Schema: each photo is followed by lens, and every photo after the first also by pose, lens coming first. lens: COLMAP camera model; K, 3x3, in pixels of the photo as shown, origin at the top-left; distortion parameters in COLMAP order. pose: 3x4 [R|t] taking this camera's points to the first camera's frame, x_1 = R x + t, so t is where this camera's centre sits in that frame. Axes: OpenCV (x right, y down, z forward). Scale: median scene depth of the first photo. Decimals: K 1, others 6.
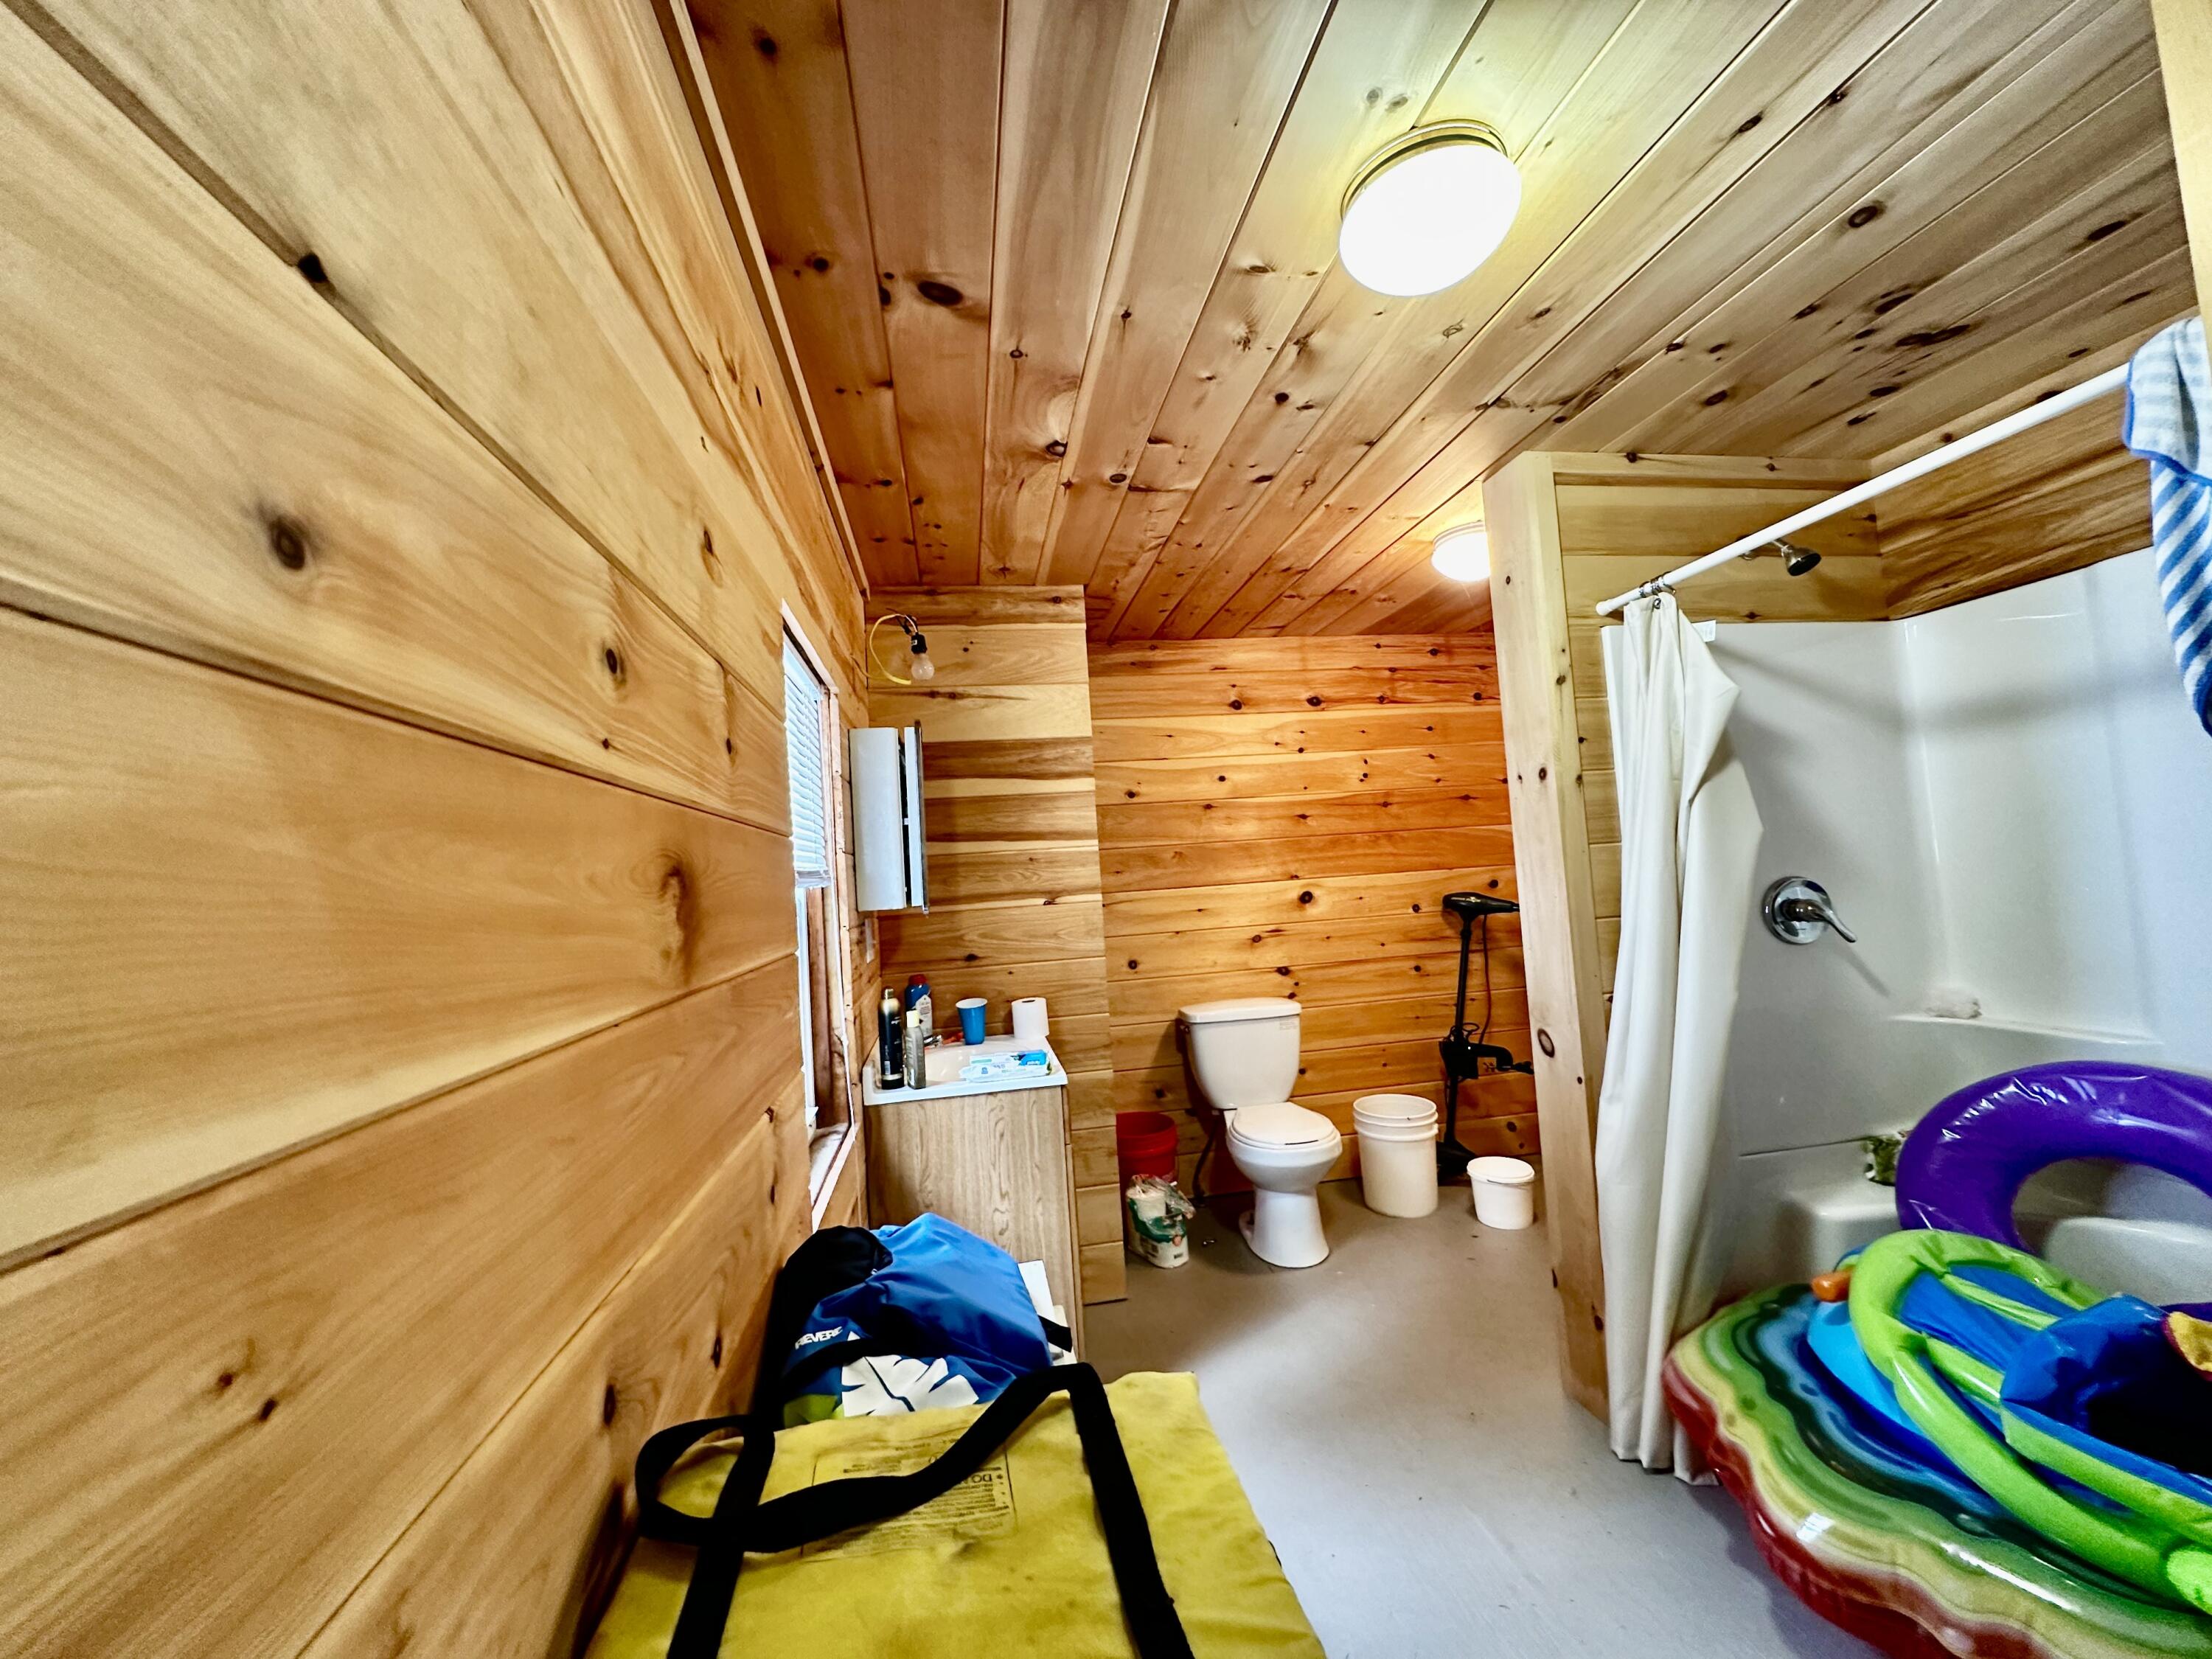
lens RADIAL K [[882.8, 0, 1105.9], [0, 882.8, 824.5], [0, 0, 1]] dist [-0.003655, 0.000242]
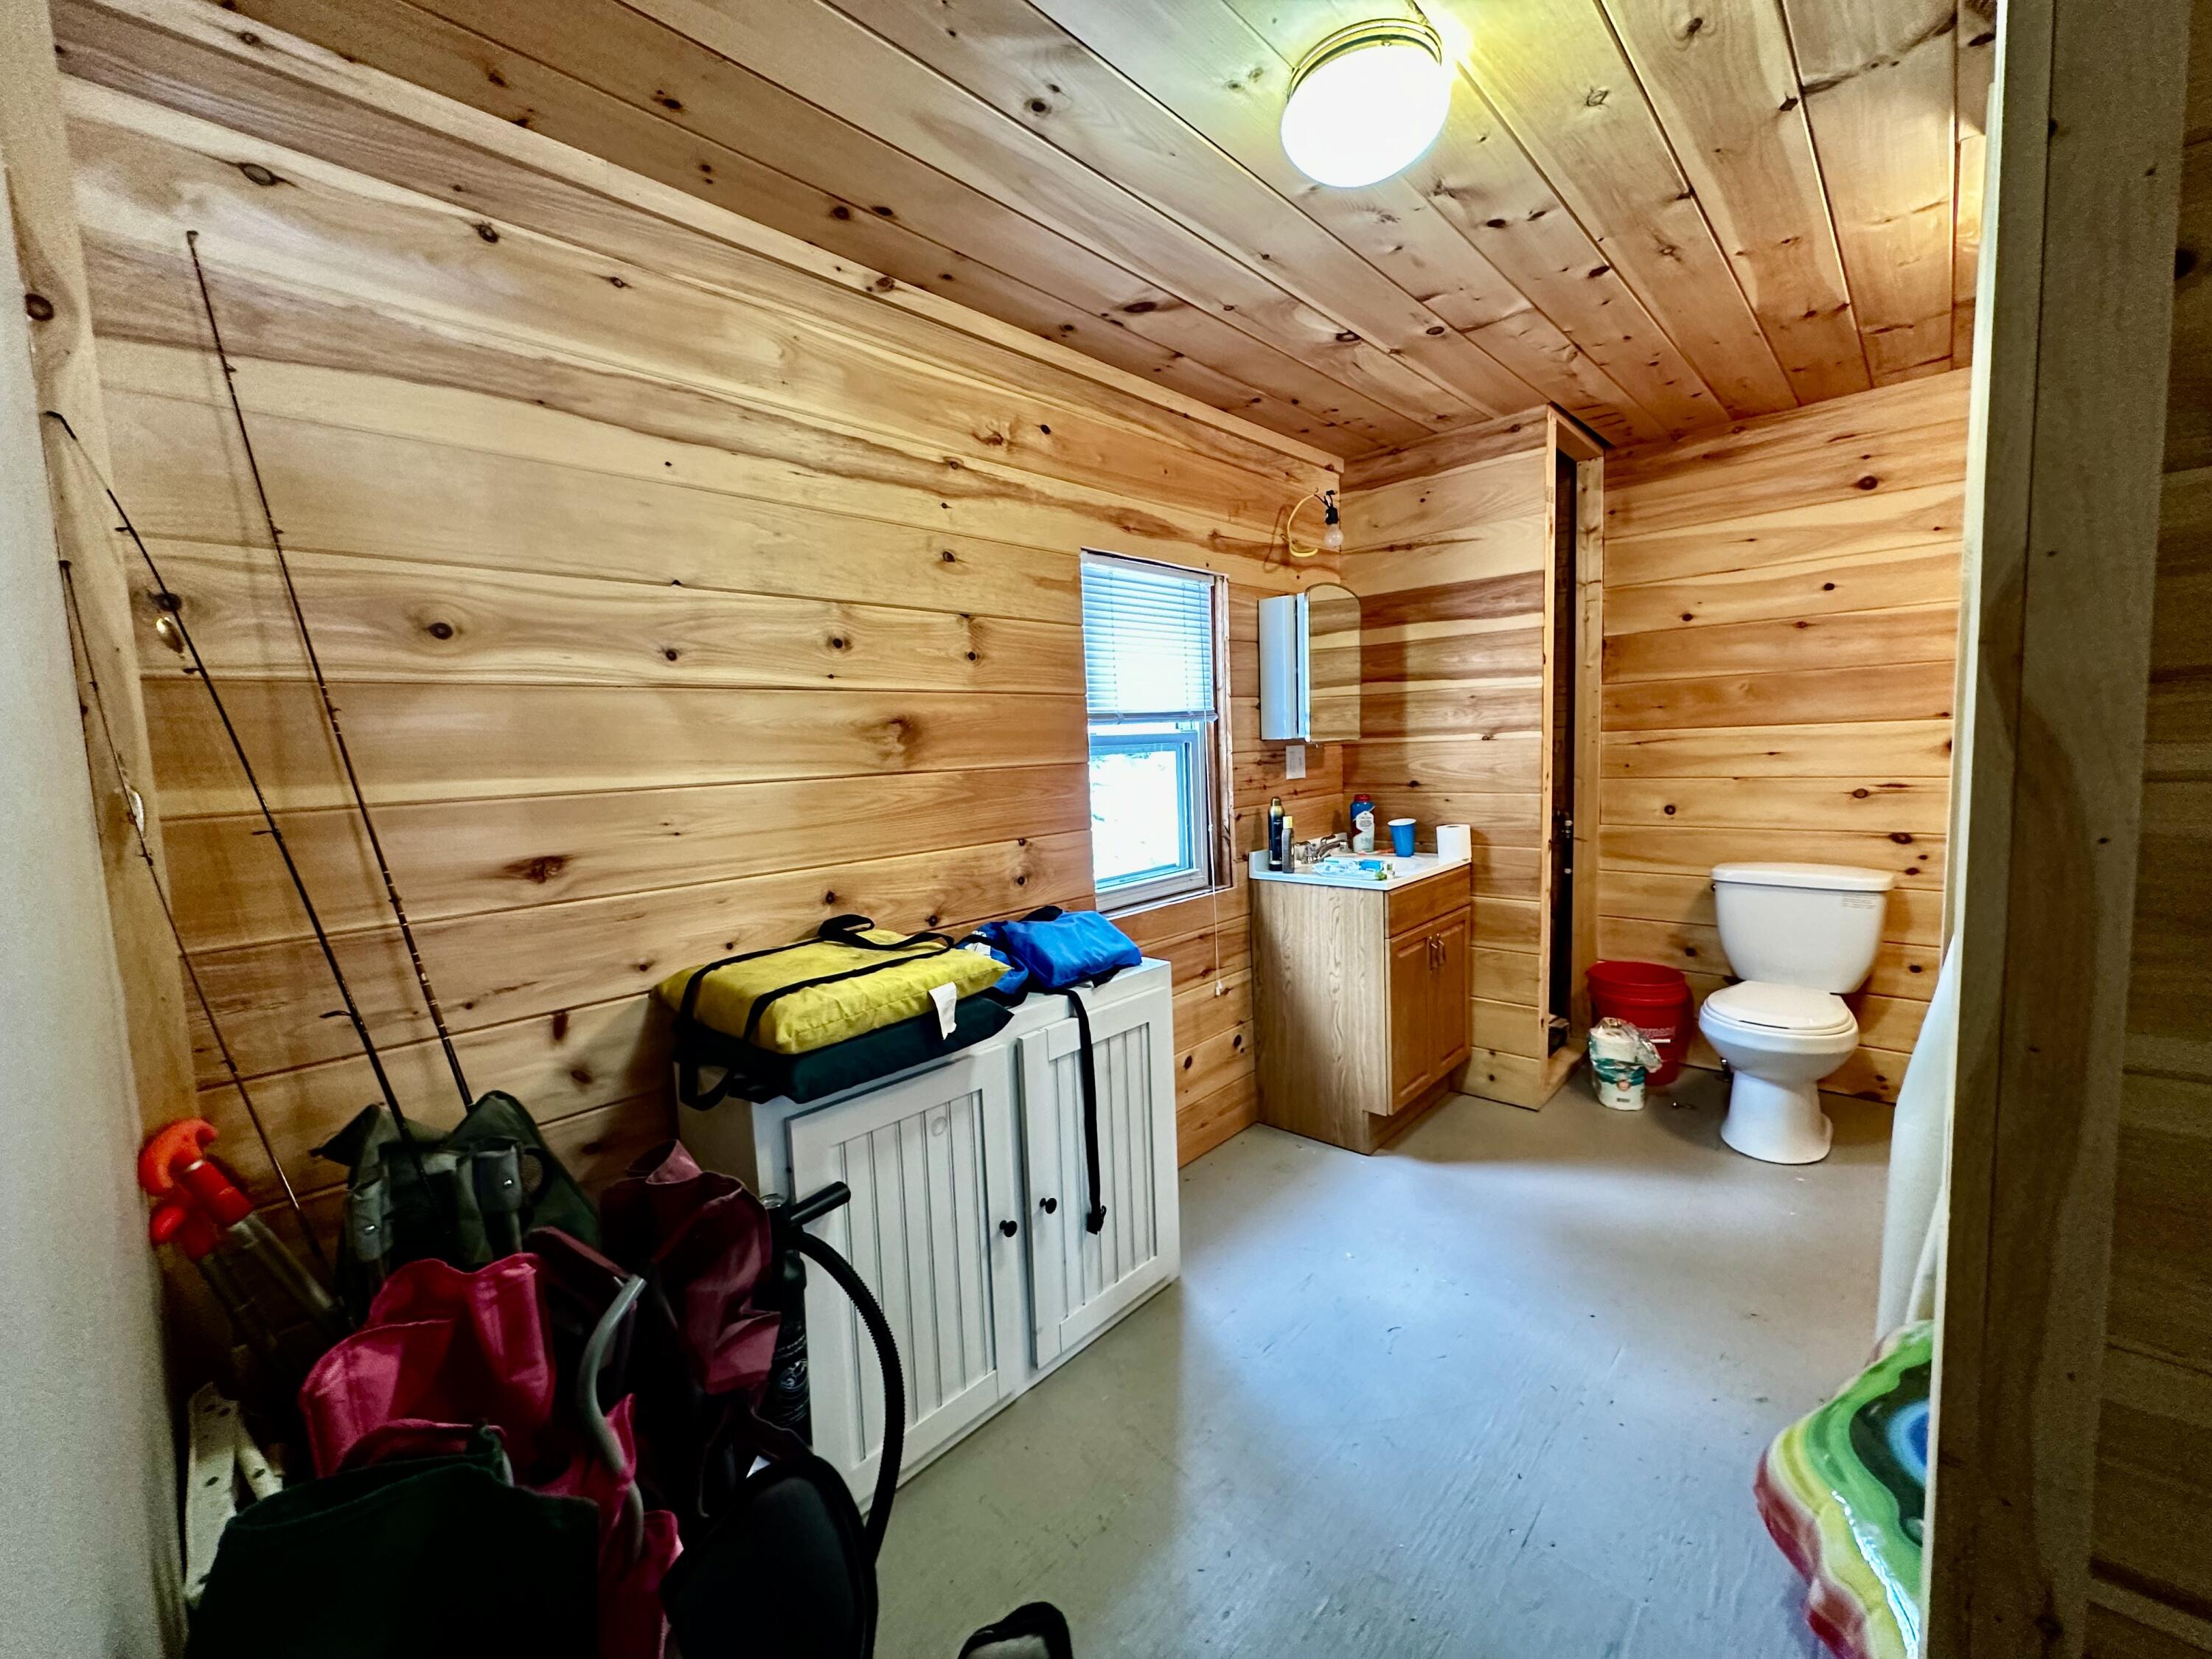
lens RADIAL K [[882.8, 0, 1095.8], [0, 882.8, 823.1], [0, 0, 1]] dist [-0.003655, 0.000242]
pose [[0.597938, 0.112531, -0.793604, 0.506690], [0.048532, 0.983197, 0.175980, -0.019847], [0.800072, -0.143740, 0.582429, -0.002903]]
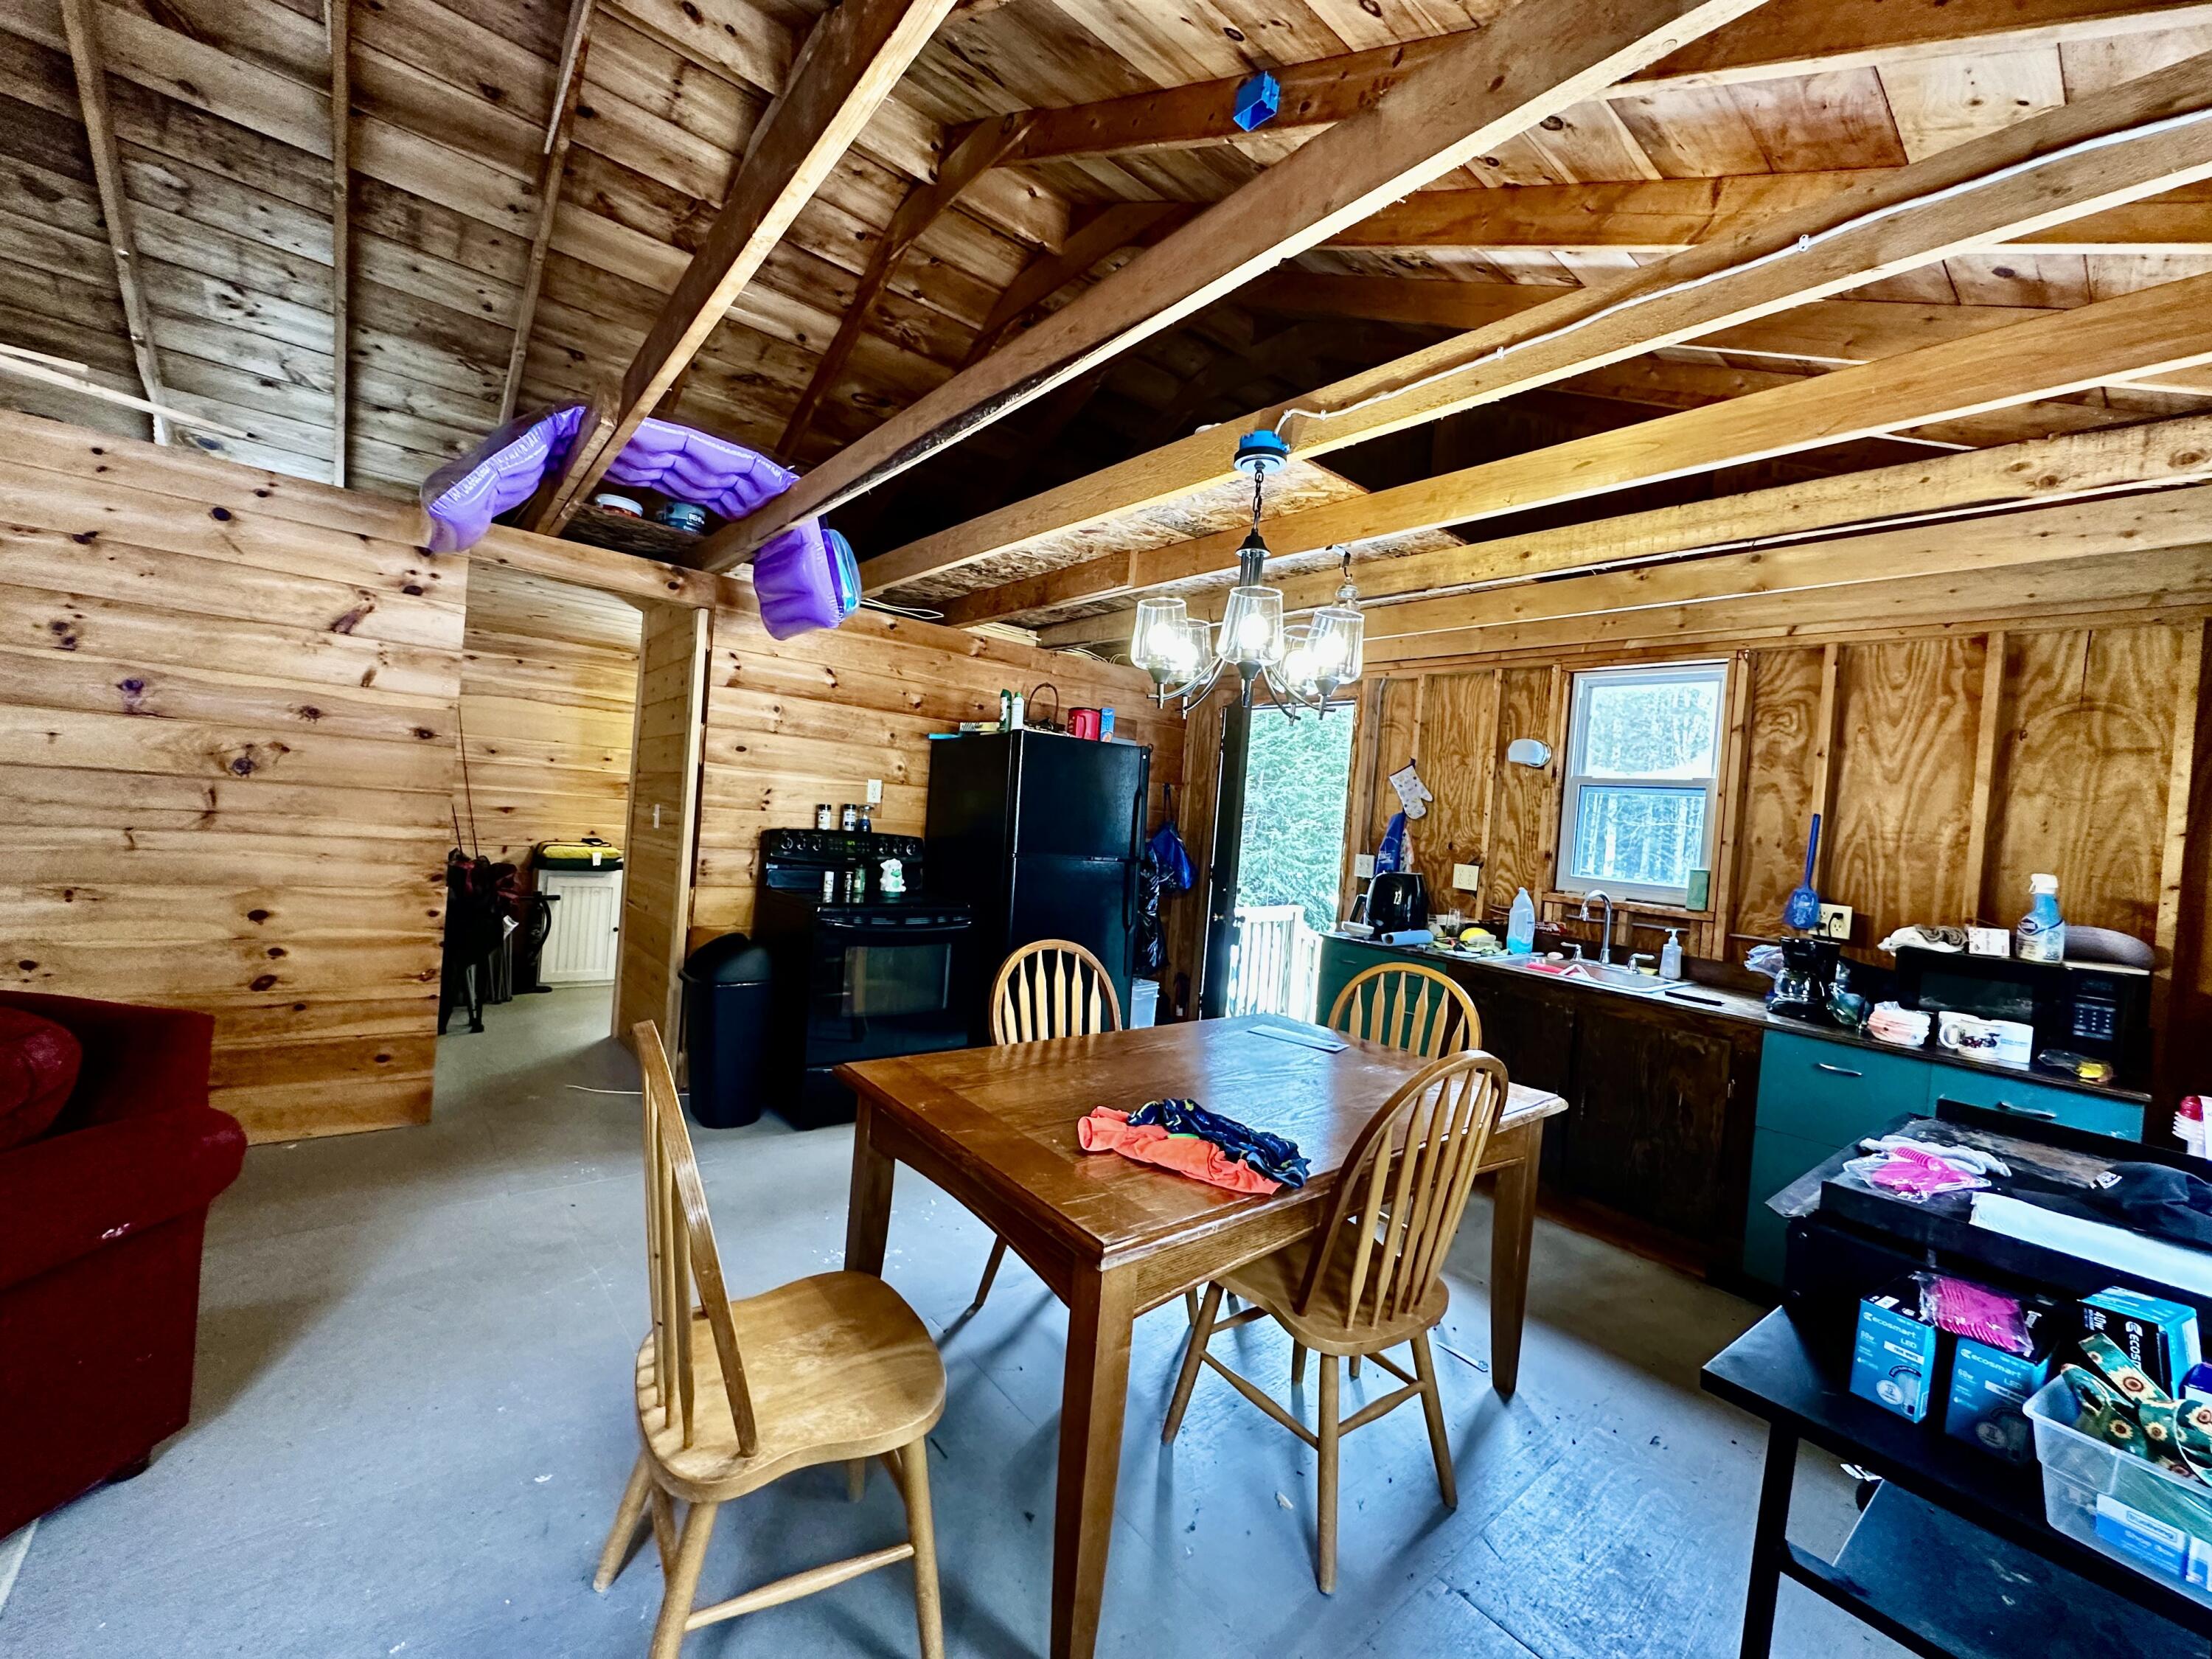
lens RADIAL K [[882.8, 0, 1106.4], [0, 882.8, 837.2], [0, 0, 1]] dist [-0.003655, 0.000242]
pose [[0.491657, 0.126176, -0.861599, 2.524525], [-0.069721, 0.991974, 0.105484, -0.183660], [0.867994, 0.008209, 0.496508, 0.244497]]
